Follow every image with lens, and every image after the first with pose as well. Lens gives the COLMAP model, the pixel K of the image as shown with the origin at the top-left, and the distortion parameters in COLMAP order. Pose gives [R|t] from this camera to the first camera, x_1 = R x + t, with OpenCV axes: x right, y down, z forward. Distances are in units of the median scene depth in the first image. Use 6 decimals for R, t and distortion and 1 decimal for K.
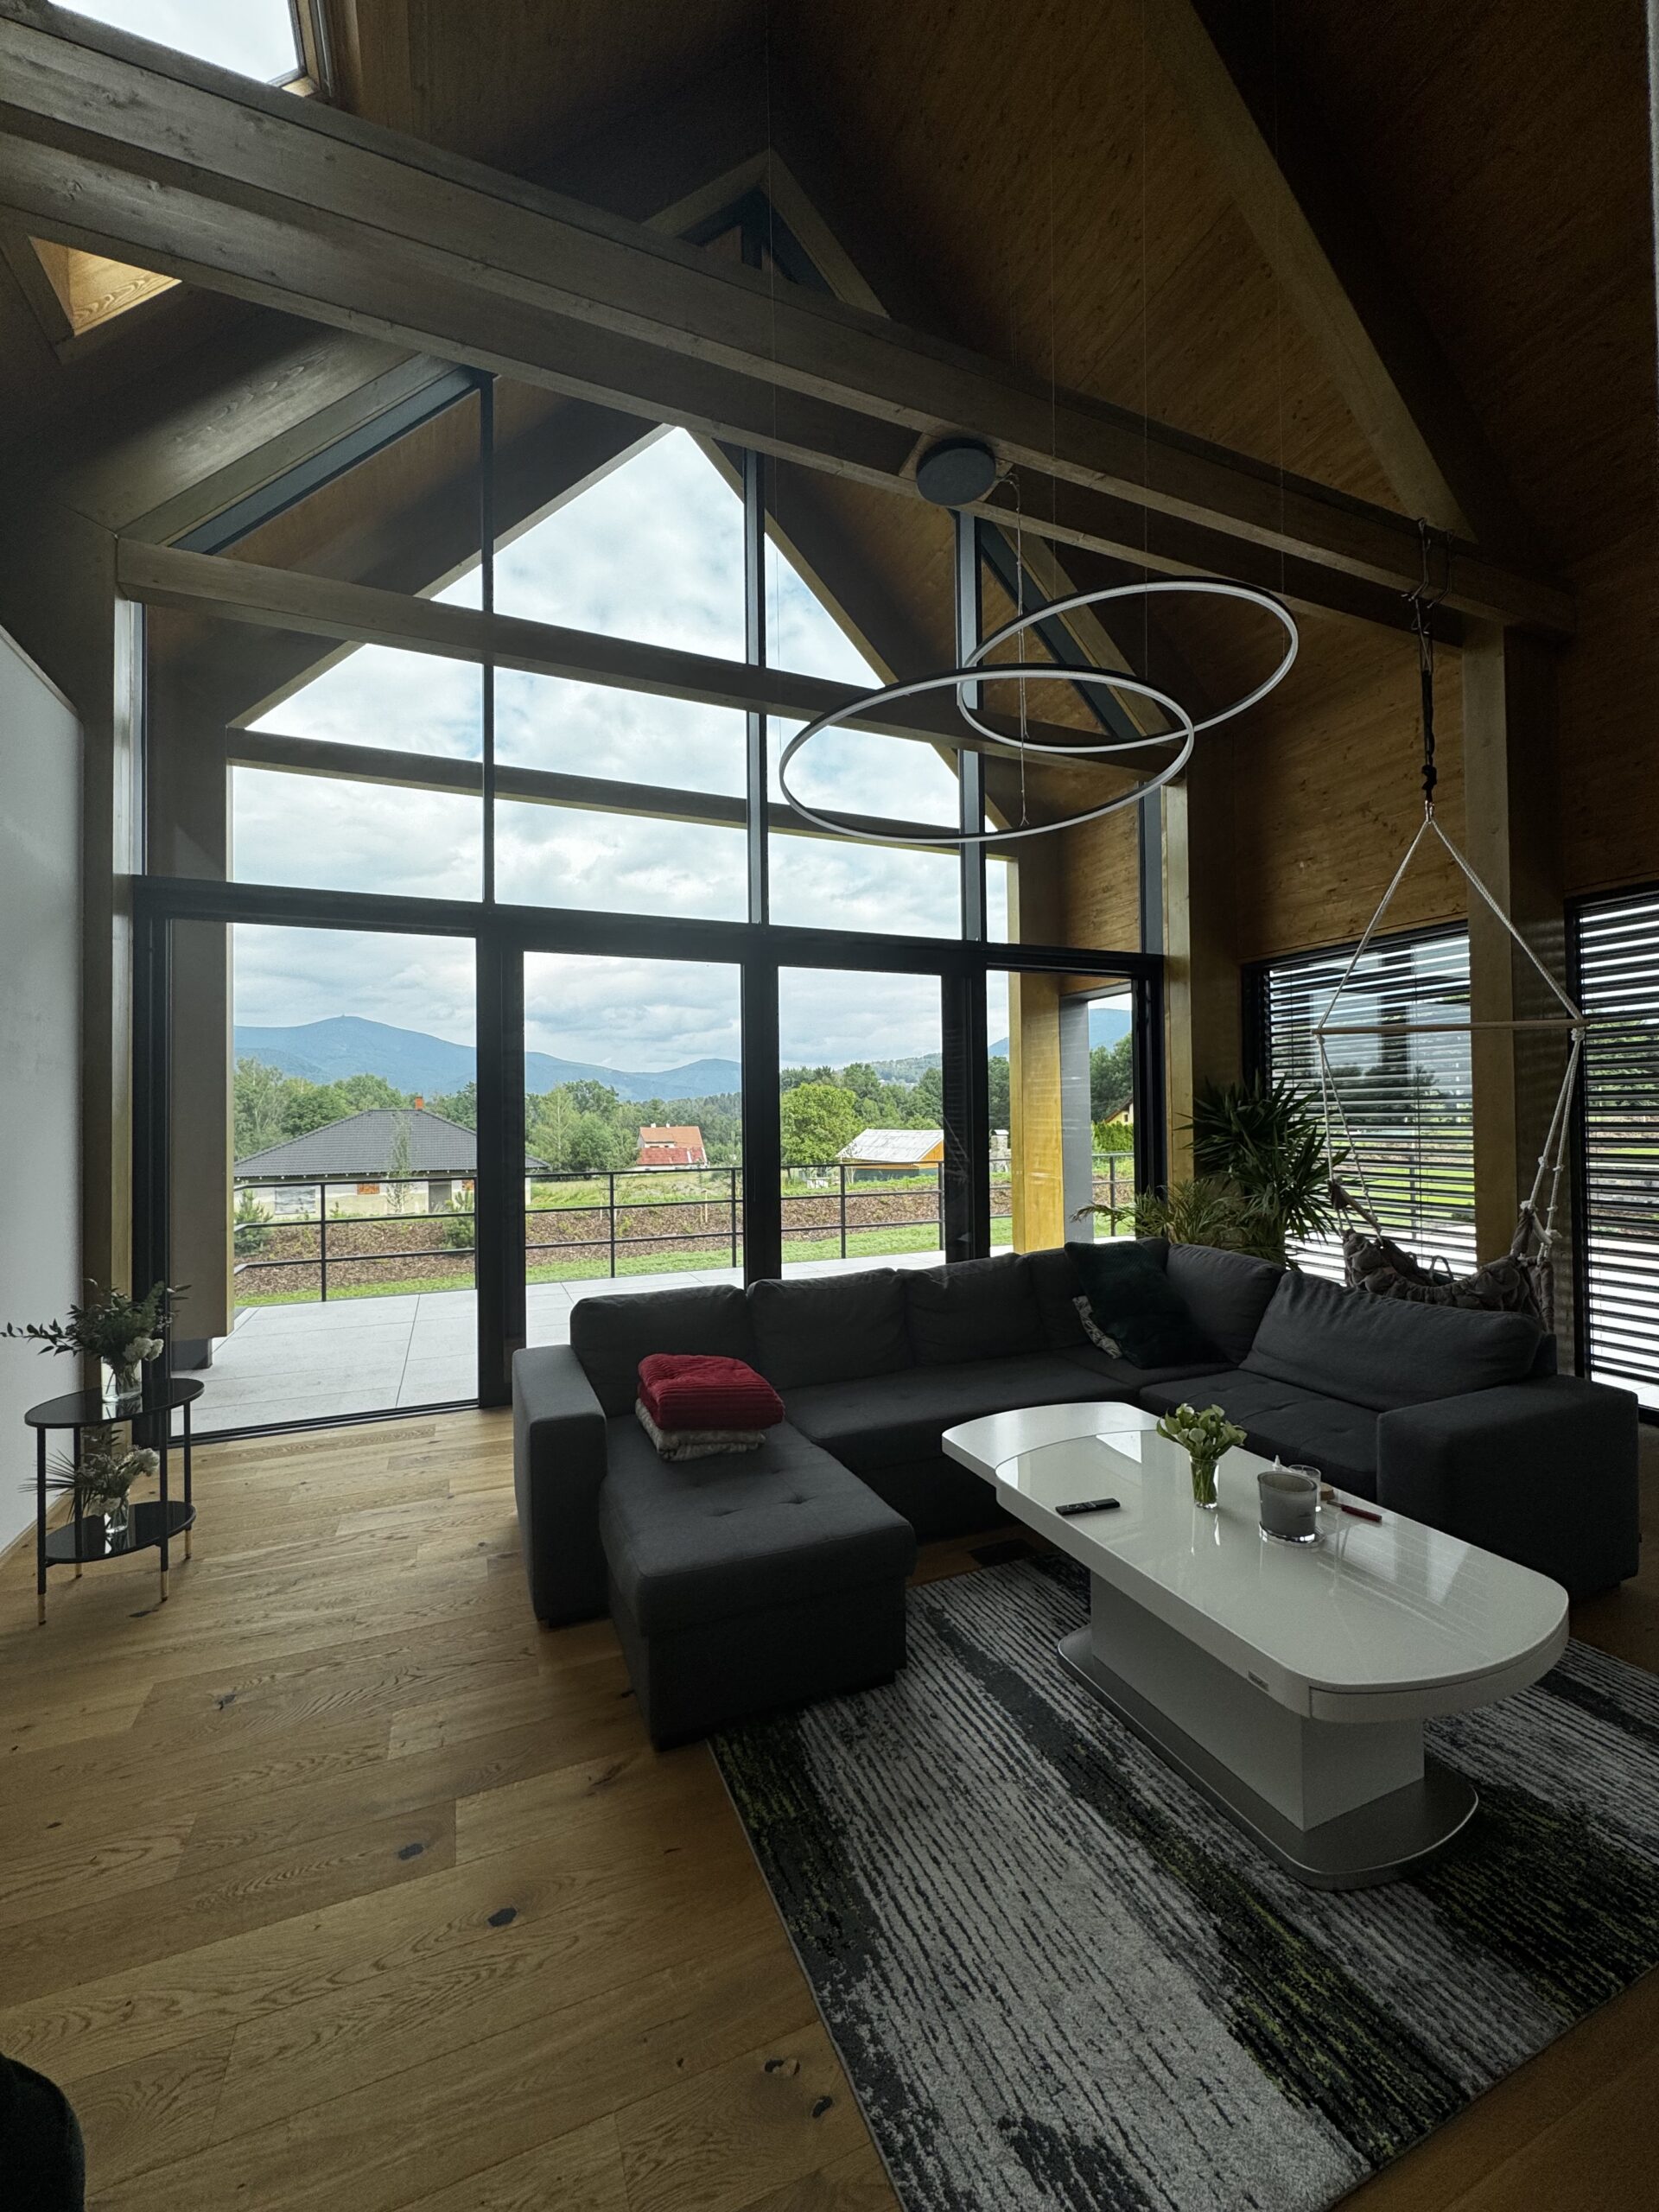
lens RADIAL K [[886.6, 0, 833.4], [0, 886.6, 1109.5], [0, 0, 1]] dist [-0.001274, 0.000815]
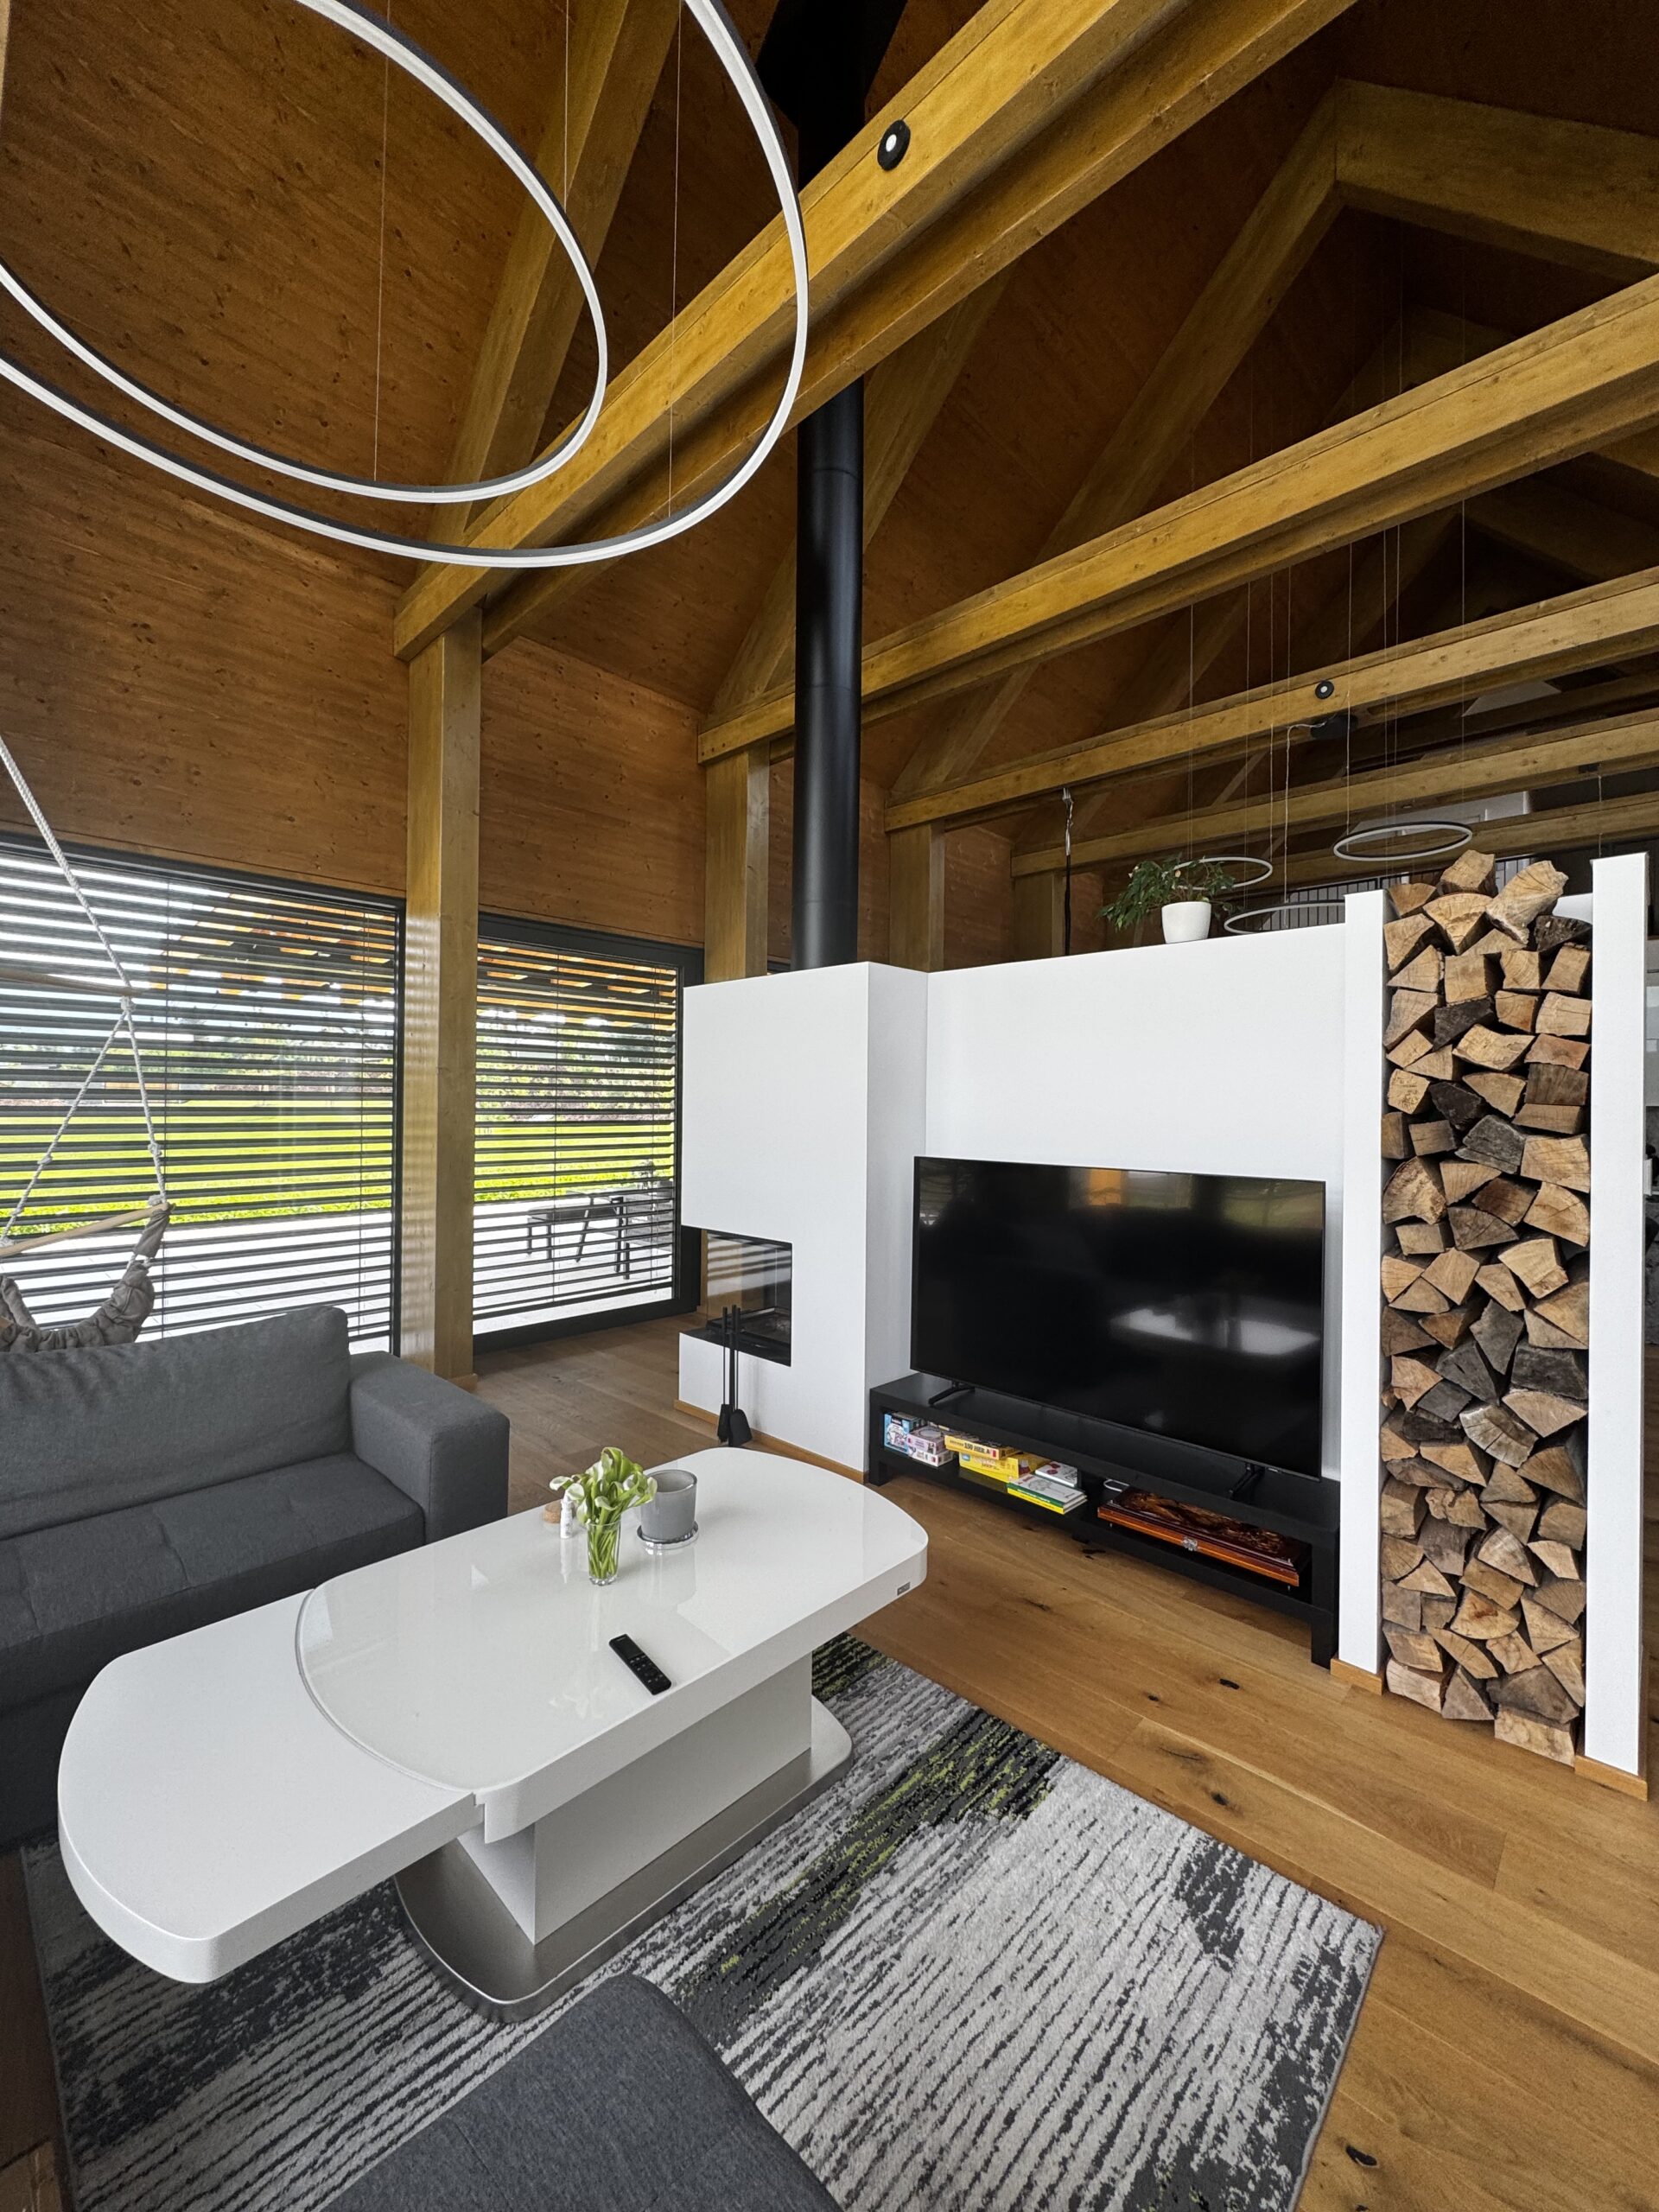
lens RADIAL K [[886.6, 0, 838.0], [0, 886.6, 1108.1], [0, 0, 1]] dist [-0.001274, 0.000815]
pose [[-0.397434, 0.008900, 0.917588, -0.536754], [-0.013047, 0.999797, -0.015349, 0.052222], [-0.917538, -0.018072, -0.397237, 1.556797]]
